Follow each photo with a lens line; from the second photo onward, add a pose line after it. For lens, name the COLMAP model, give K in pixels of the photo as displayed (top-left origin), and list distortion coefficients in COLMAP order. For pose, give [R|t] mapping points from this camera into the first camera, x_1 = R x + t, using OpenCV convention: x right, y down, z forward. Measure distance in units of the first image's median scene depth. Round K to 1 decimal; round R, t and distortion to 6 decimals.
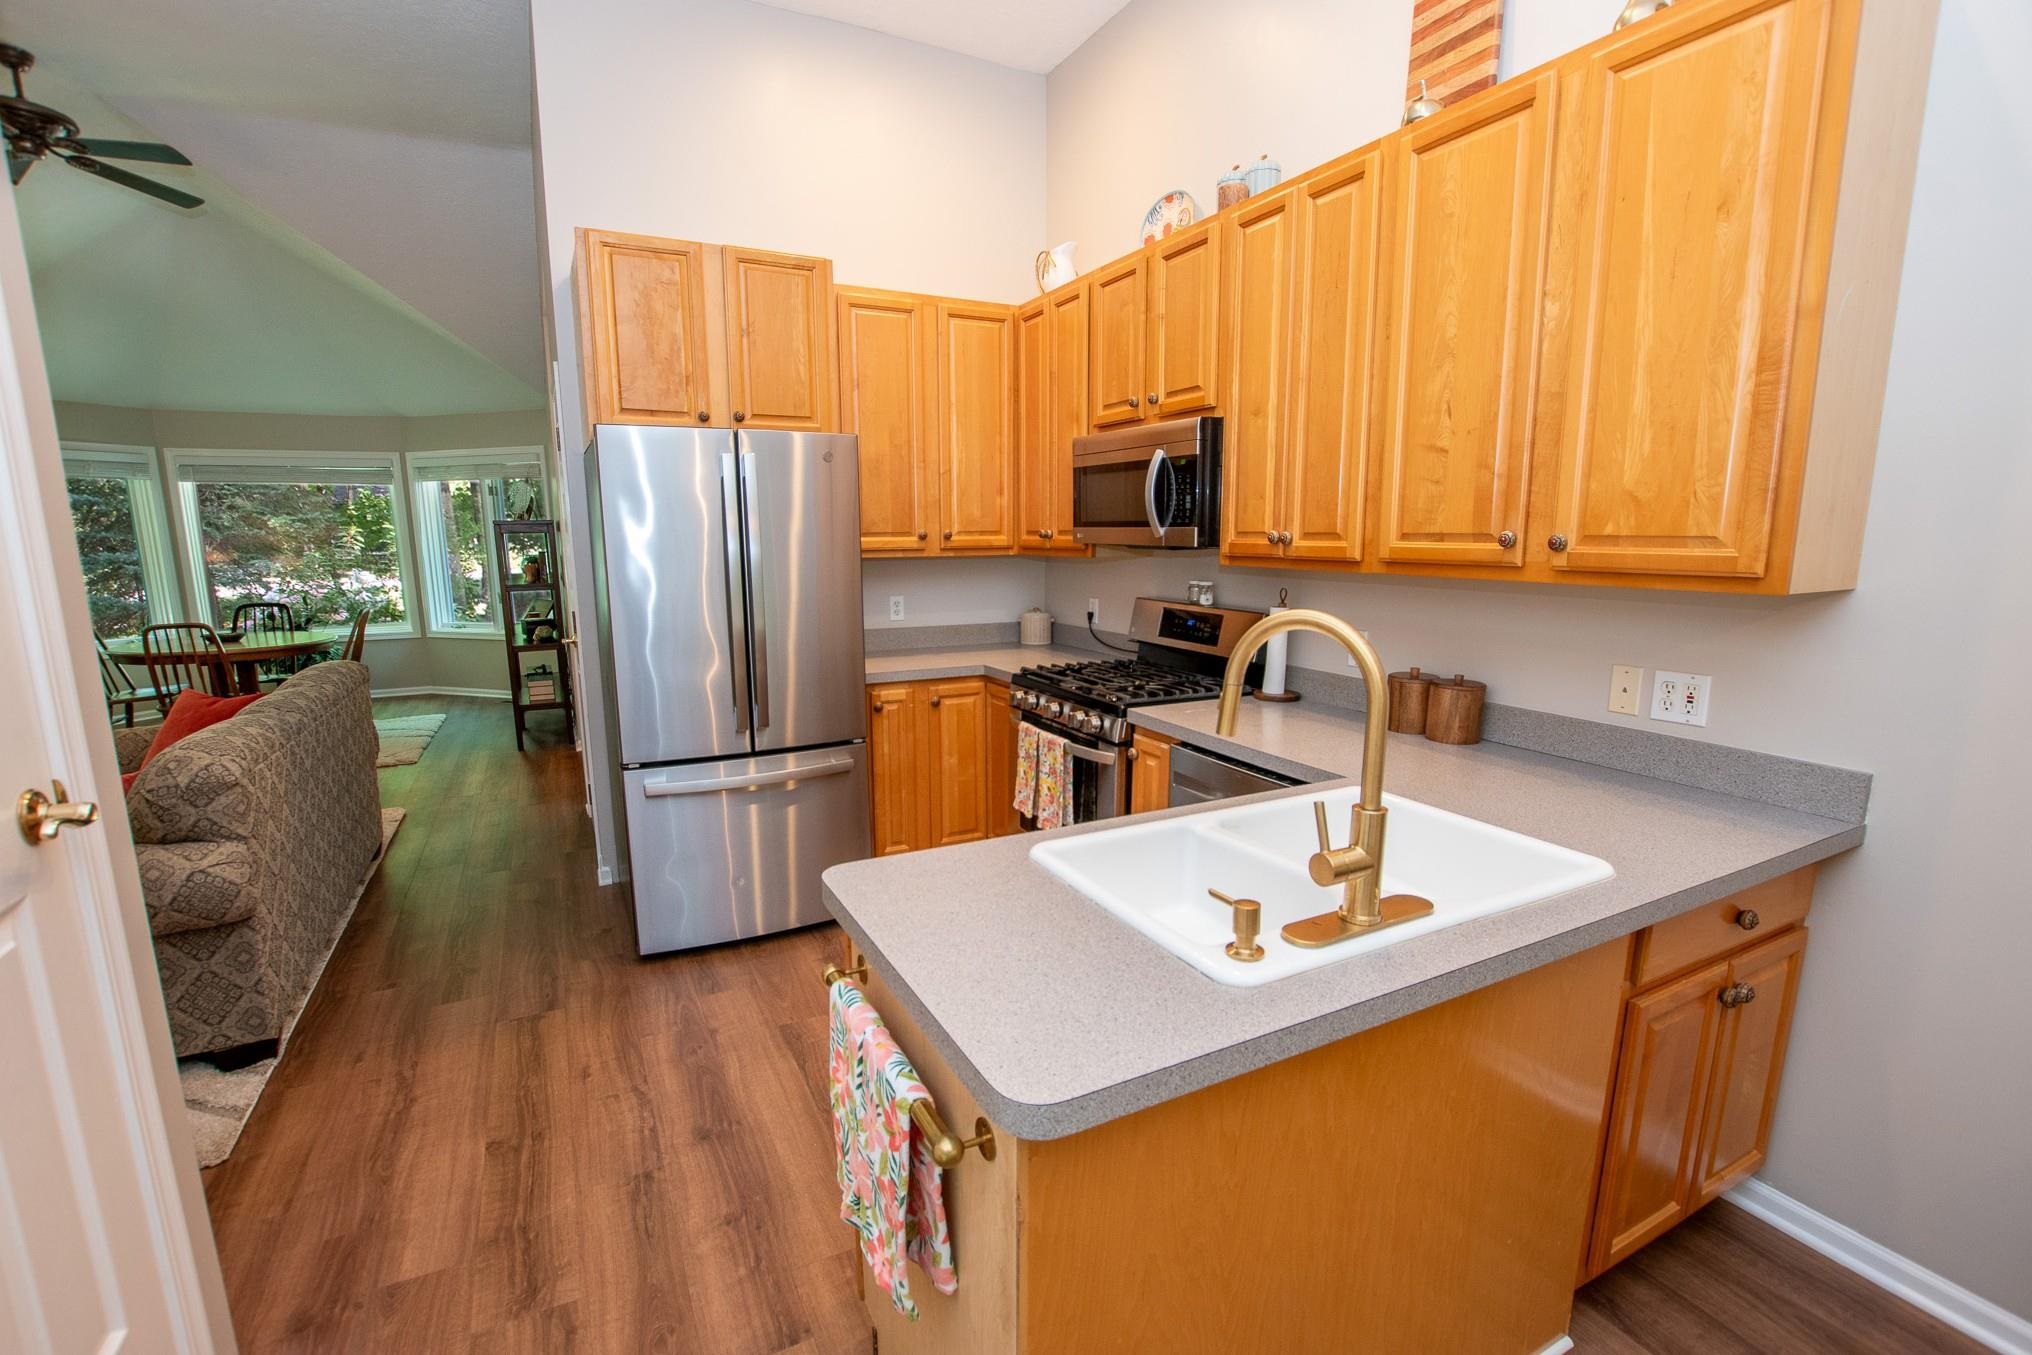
lens RADIAL K [[901.1, 0, 1023.5], [0, 901.1, 692.7], [0, 0, 1]] dist [-0.030116, 0.002760]
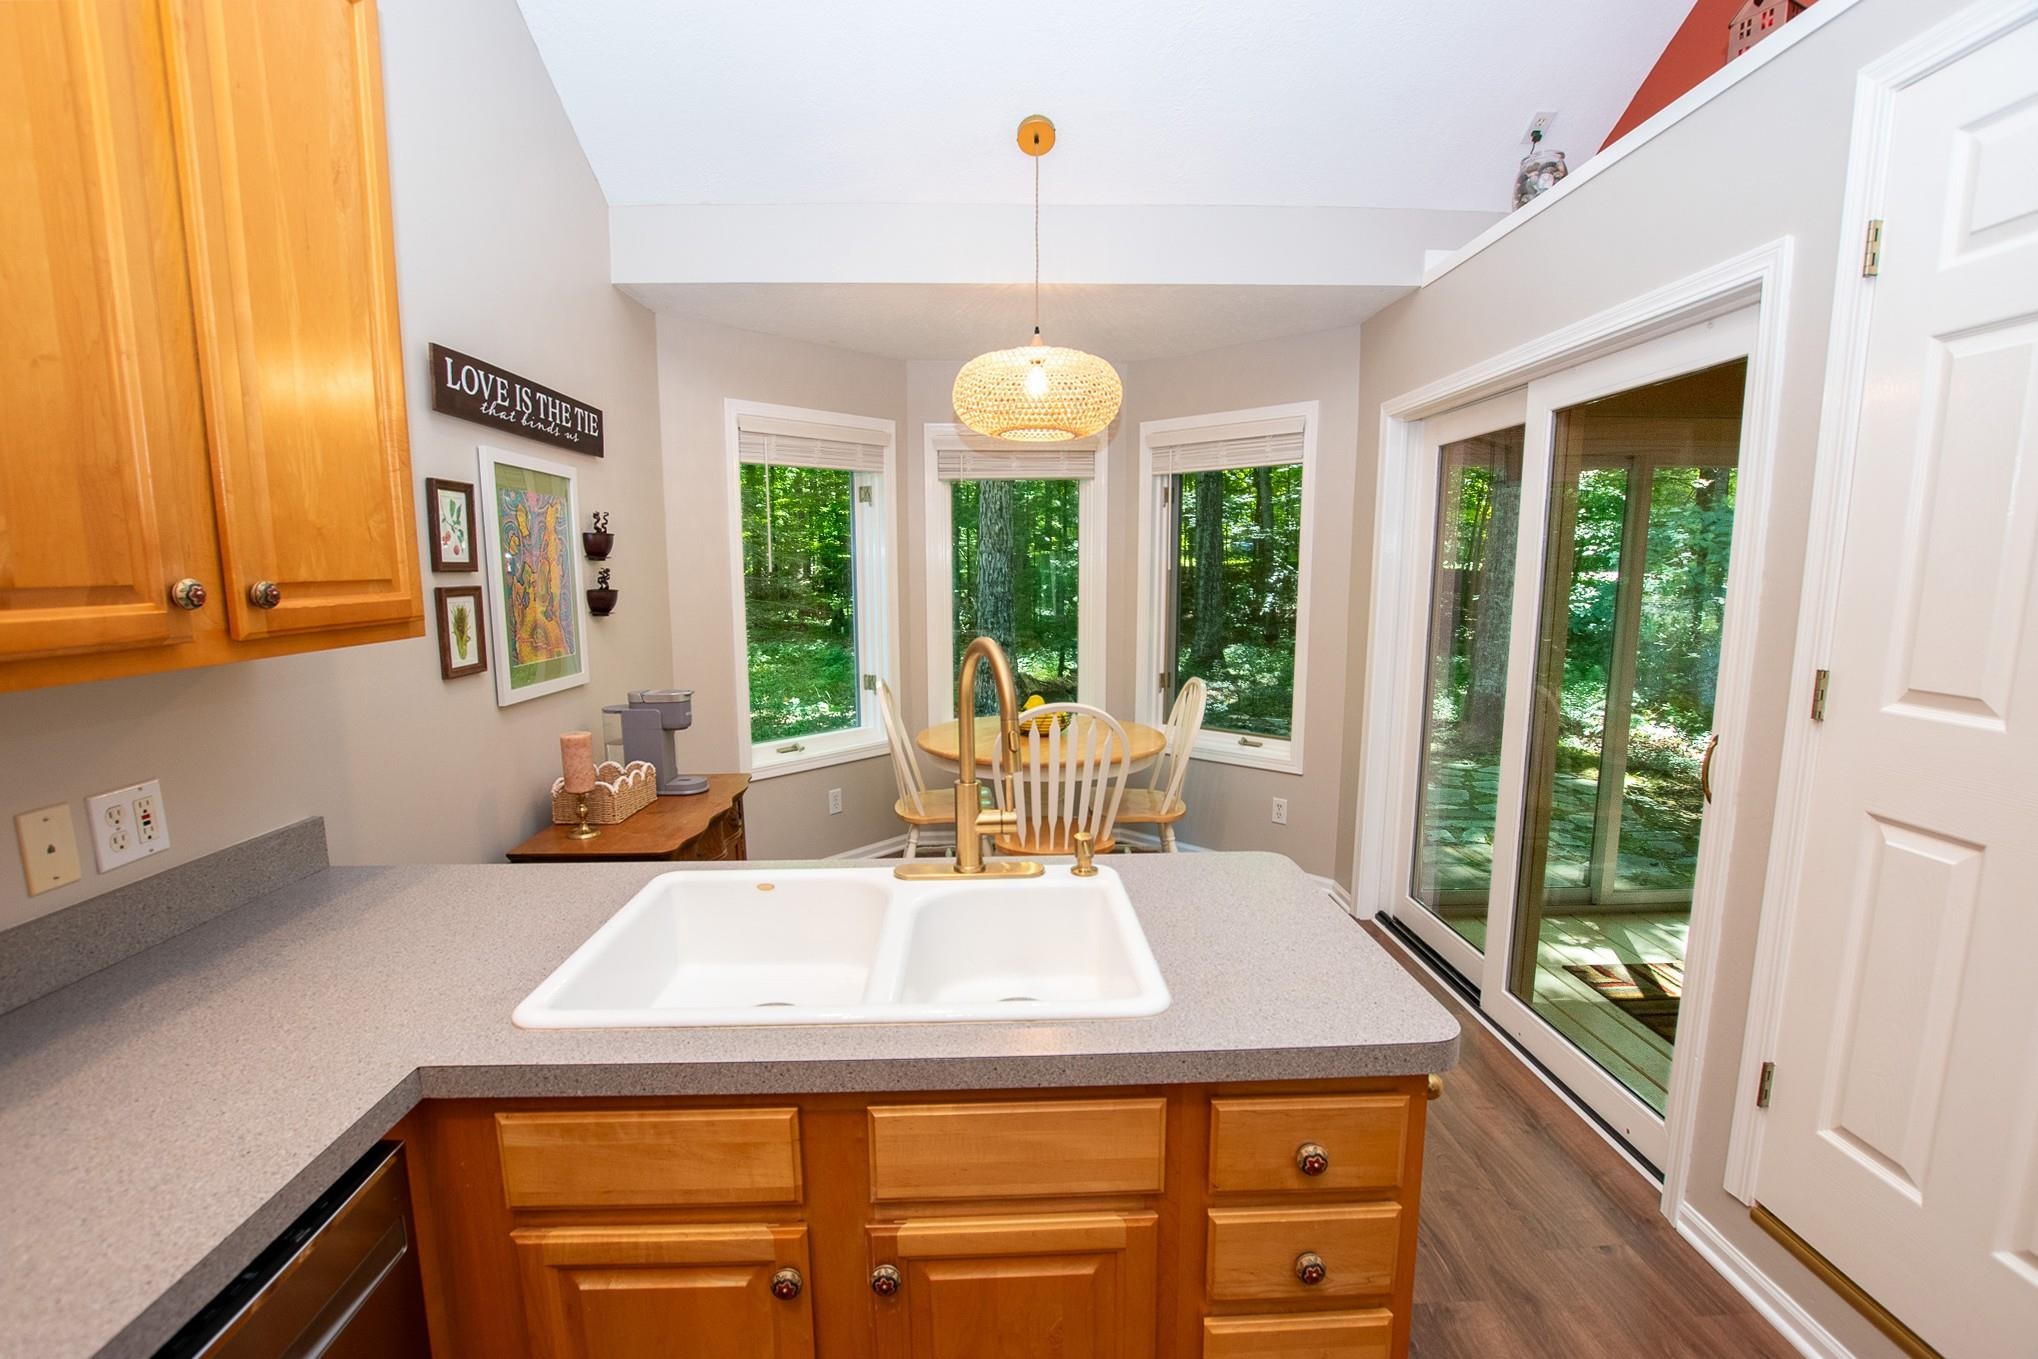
lens RADIAL K [[903.8, 0, 1003.3], [0, 903.8, 697.6], [0, 0, 1]] dist [-0.030116, 0.002760]
pose [[-0.898567, -0.058741, 0.434887, -0.091754], [0.083538, 0.949983, 0.300923, -0.153869], [-0.430811, 0.306729, -0.848716, 0.836061]]
